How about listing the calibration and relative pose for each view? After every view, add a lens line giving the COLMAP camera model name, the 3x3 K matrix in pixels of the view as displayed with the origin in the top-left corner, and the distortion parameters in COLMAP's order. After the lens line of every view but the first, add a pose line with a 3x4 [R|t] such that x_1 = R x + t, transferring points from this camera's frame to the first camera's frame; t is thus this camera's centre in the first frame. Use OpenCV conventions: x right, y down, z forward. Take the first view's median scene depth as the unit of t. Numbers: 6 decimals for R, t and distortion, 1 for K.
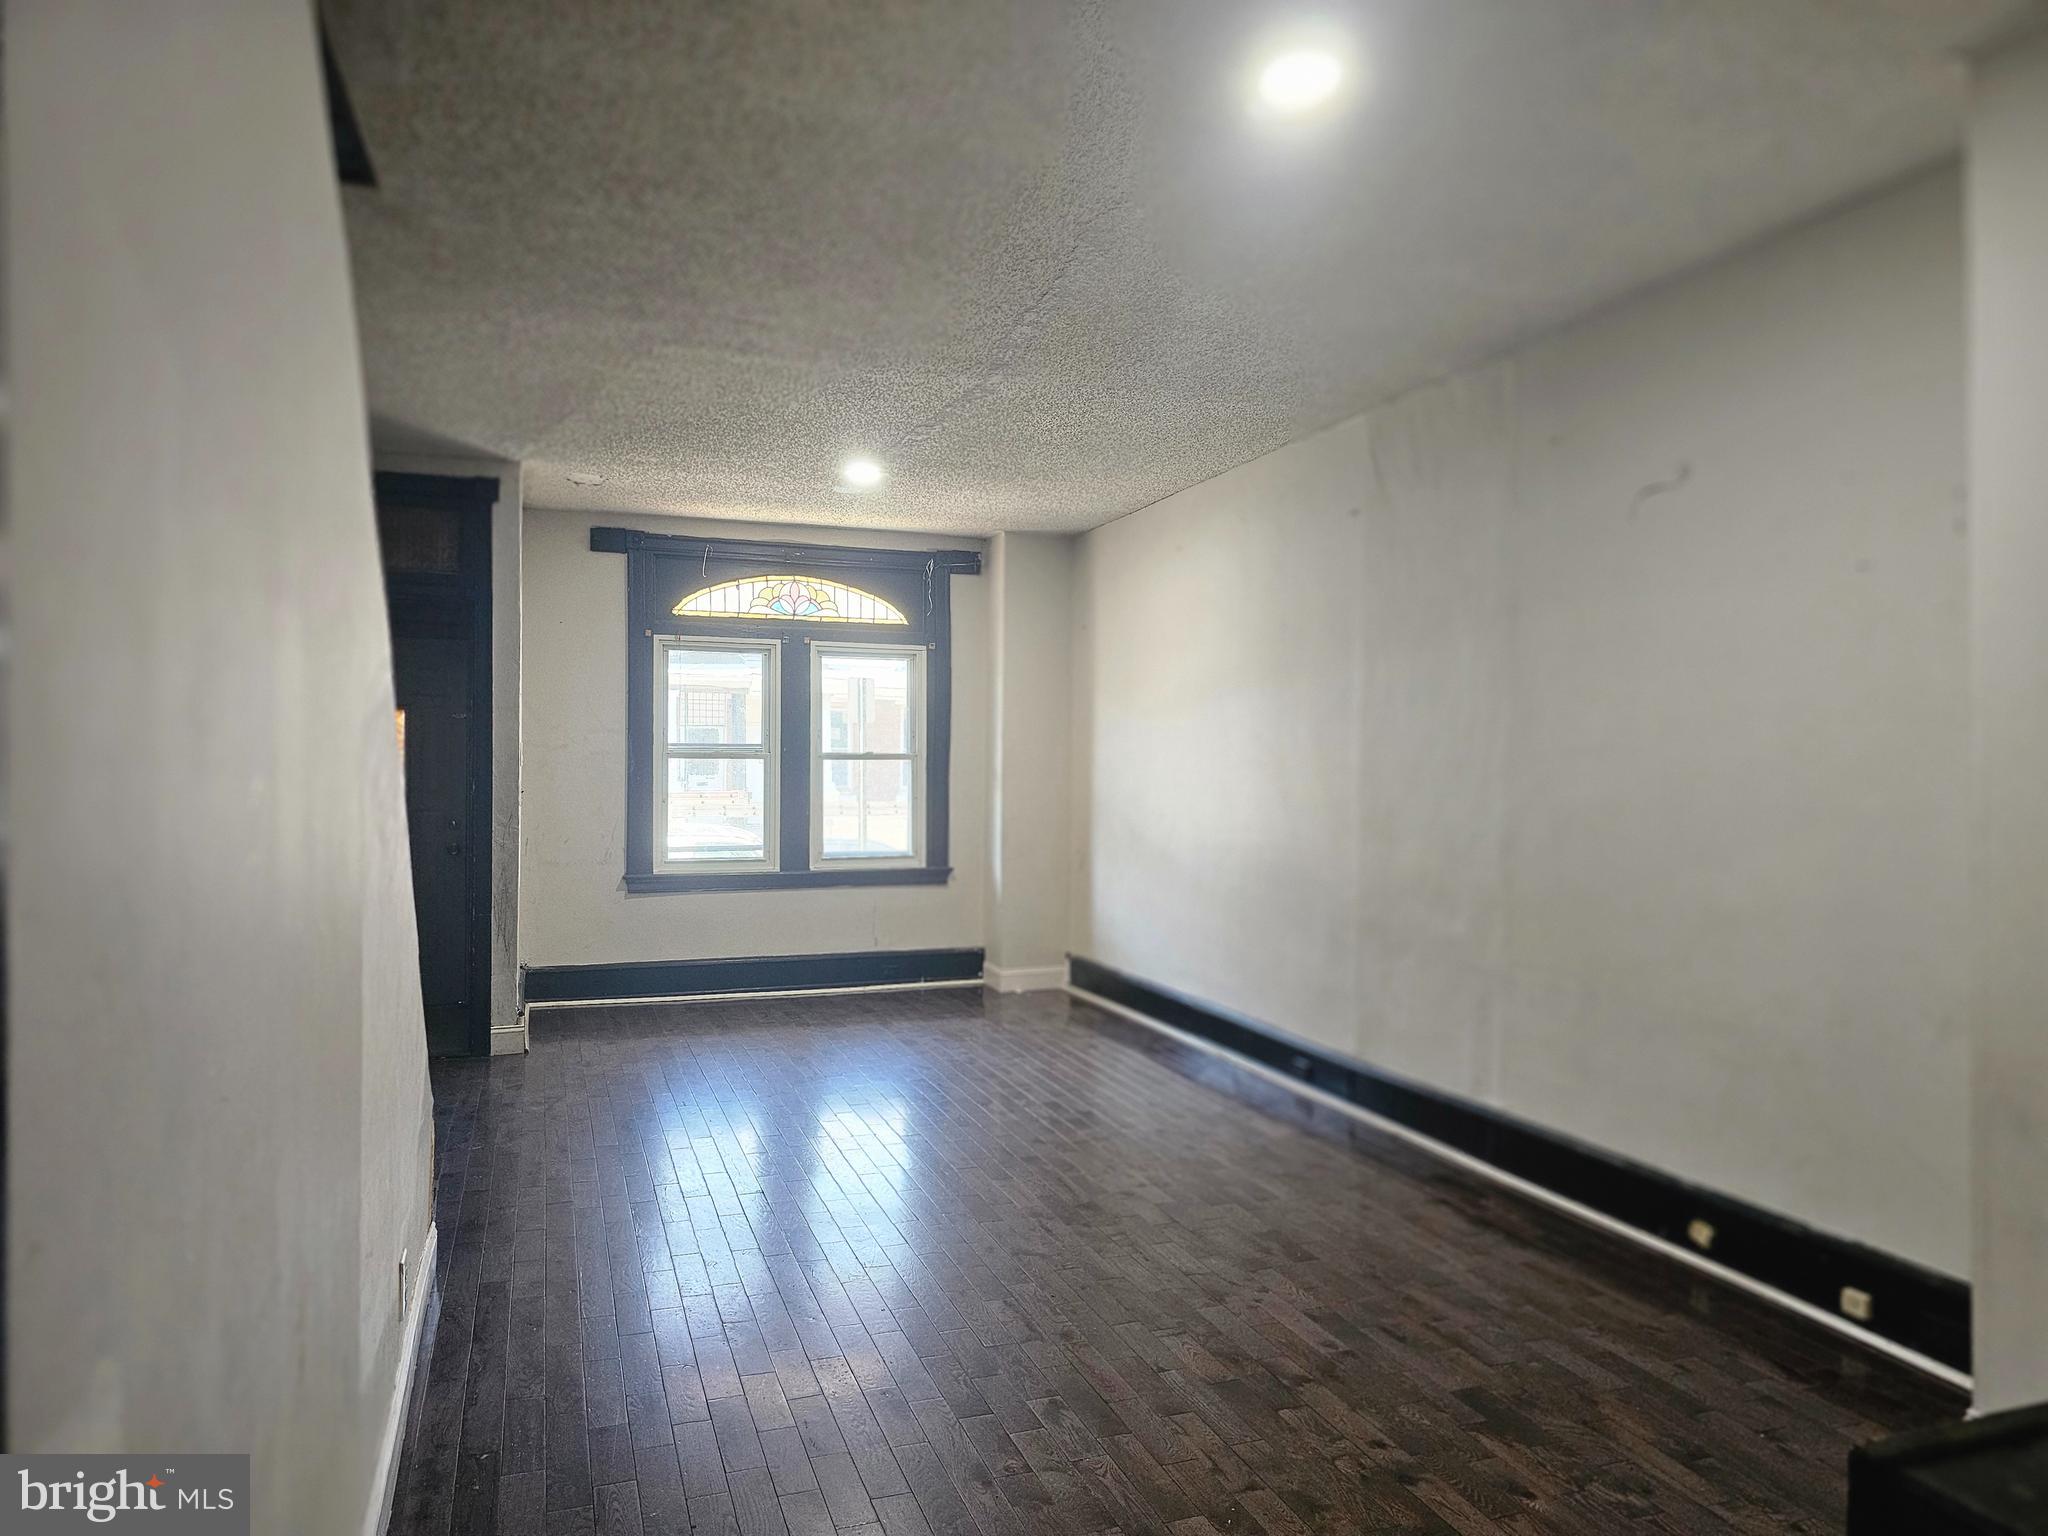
lens RADIAL K [[1350.7, 0, 1023.6], [0, 1350.7, 776.8], [0, 0, 1]] dist [0.004696, 0.000238]
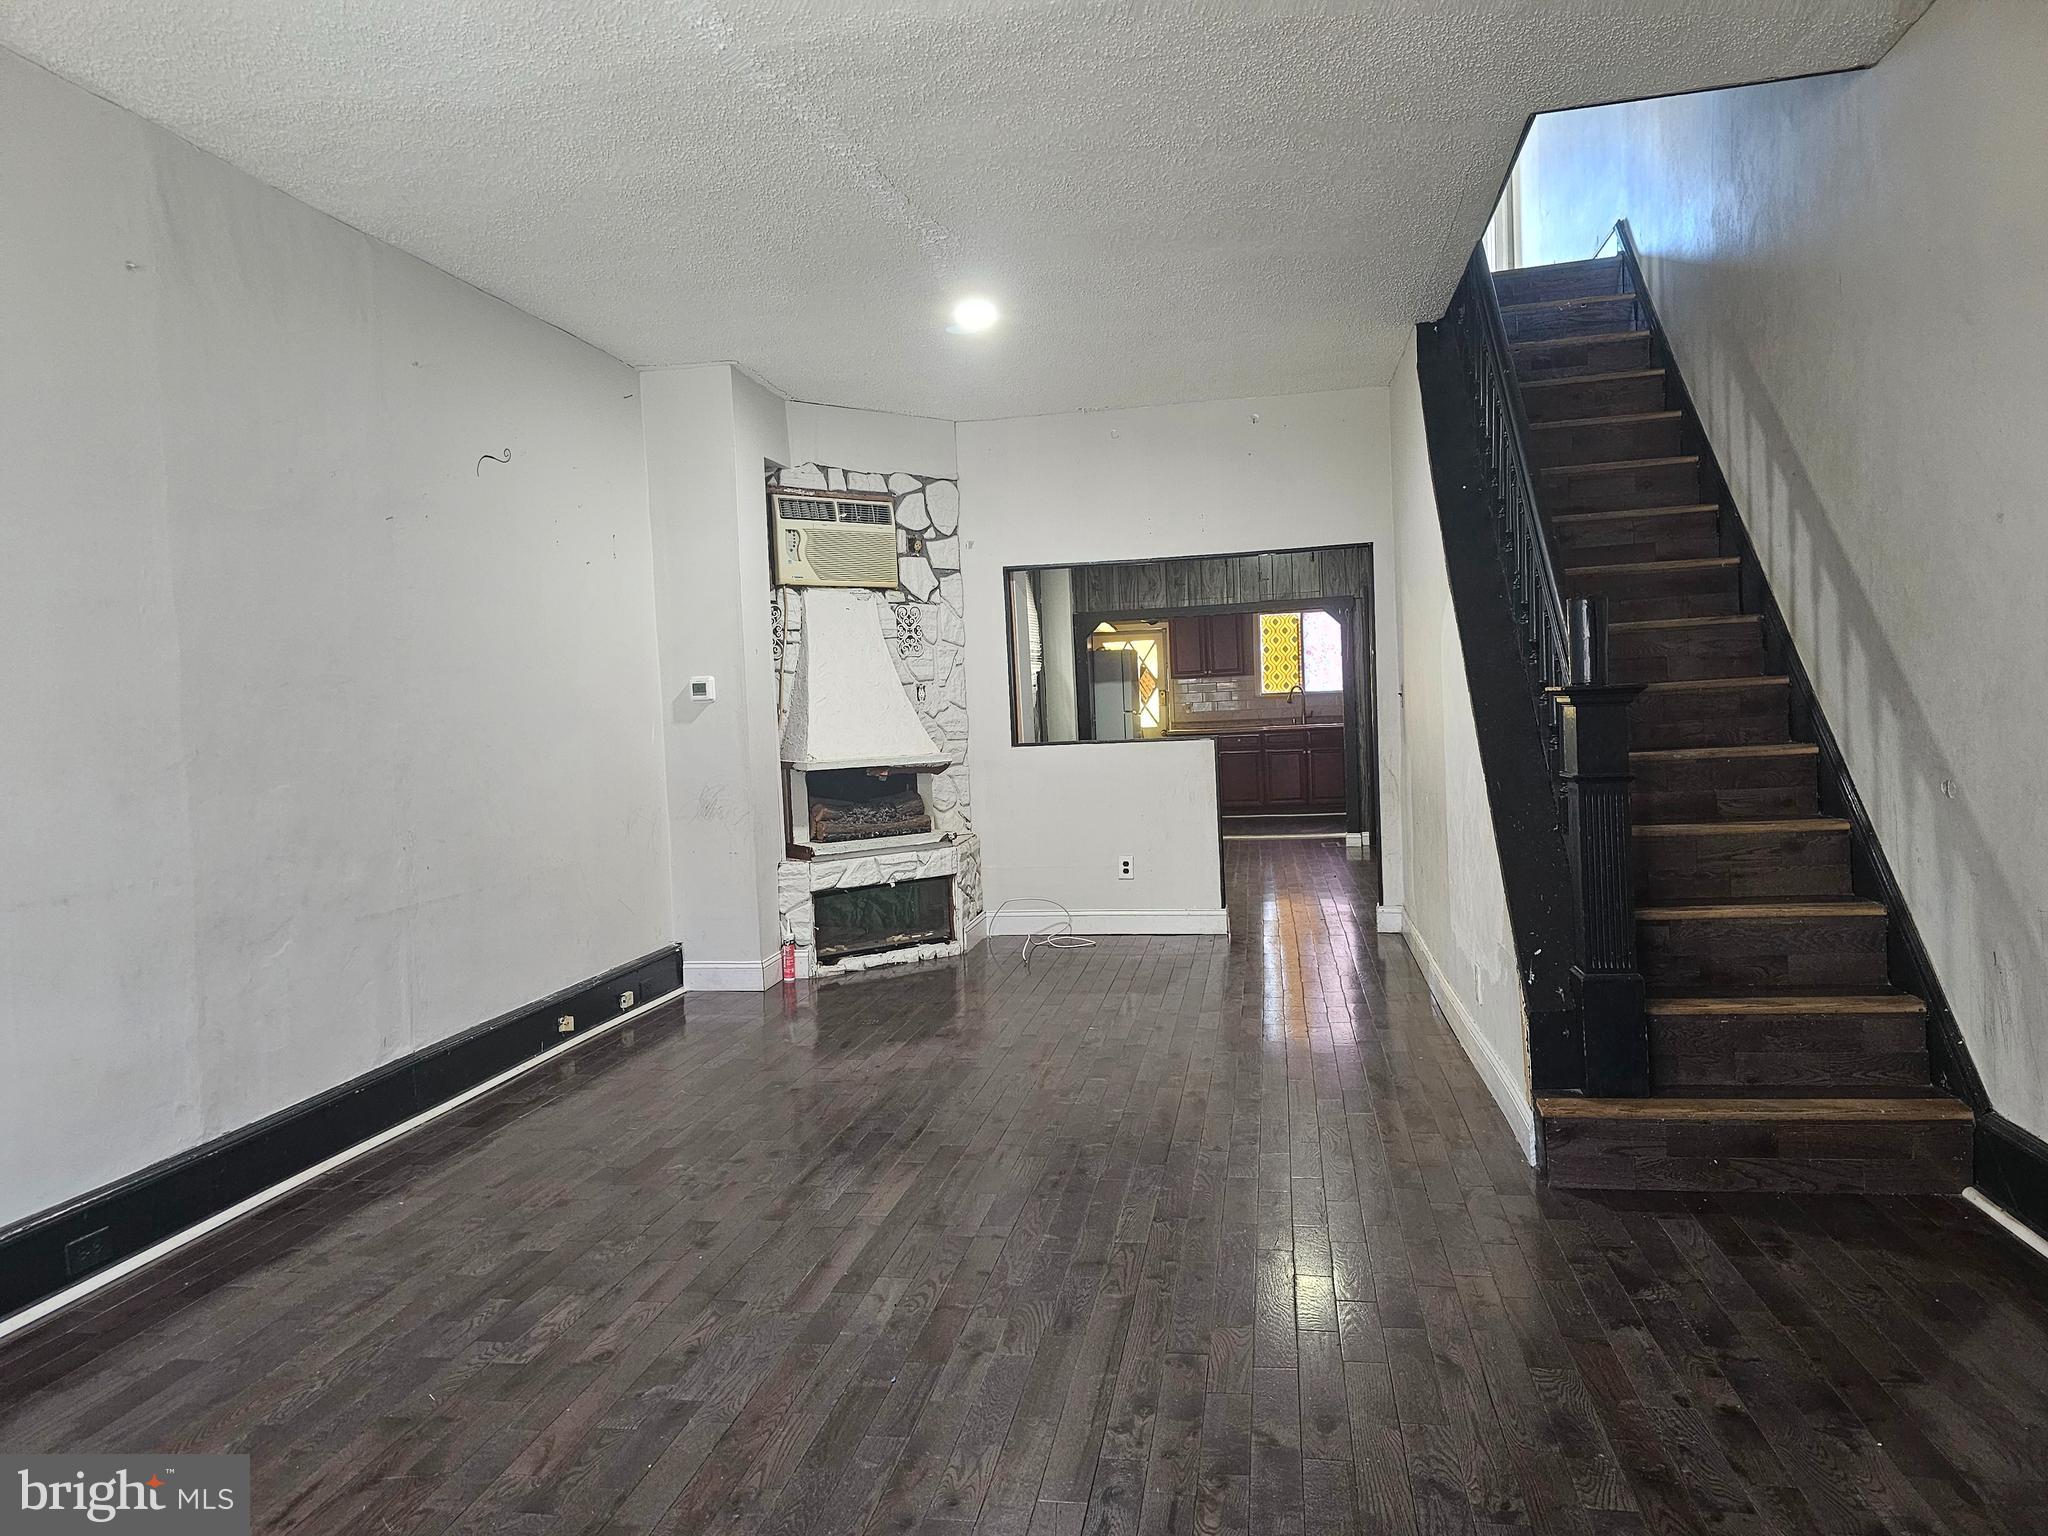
lens RADIAL K [[1350.7, 0, 1020.6], [0, 1350.7, 764.5], [0, 0, 1]] dist [0.004696, 0.000238]
pose [[-0.866314, 0.000646, 0.499500, -0.234713], [0.032779, 0.997917, 0.055560, 0.004845], [-0.498424, 0.064506, -0.864530, 0.776166]]
